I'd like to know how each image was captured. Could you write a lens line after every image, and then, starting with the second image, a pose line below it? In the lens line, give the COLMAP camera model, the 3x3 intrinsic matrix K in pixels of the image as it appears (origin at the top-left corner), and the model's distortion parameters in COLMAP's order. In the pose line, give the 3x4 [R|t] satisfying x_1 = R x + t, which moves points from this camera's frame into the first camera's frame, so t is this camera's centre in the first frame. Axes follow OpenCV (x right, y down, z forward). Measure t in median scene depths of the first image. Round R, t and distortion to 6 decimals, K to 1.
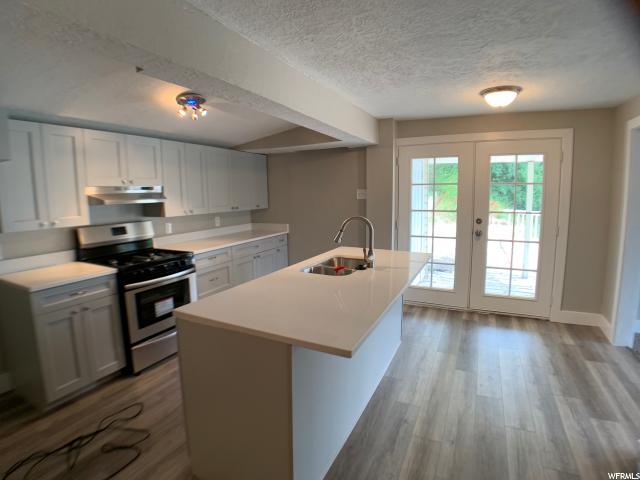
lens RADIAL K [[342.0, 0, 320.0], [0, 342.0, 240.0], [0, 0, 1]] dist [-0.100829, 0.021805]
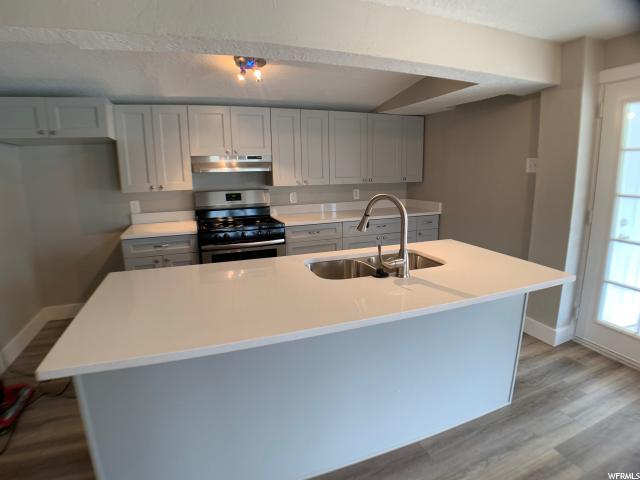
lens RADIAL K [[342.0, 0, 320.0], [0, 342.0, 240.0], [0, 0, 1]] dist [-0.100829, 0.021805]
pose [[0.731642, 0.139532, -0.667257, 0.338262], [-0.088537, 0.989987, 0.109939, -0.031413], [0.675915, -0.021359, 0.736670, 0.319632]]
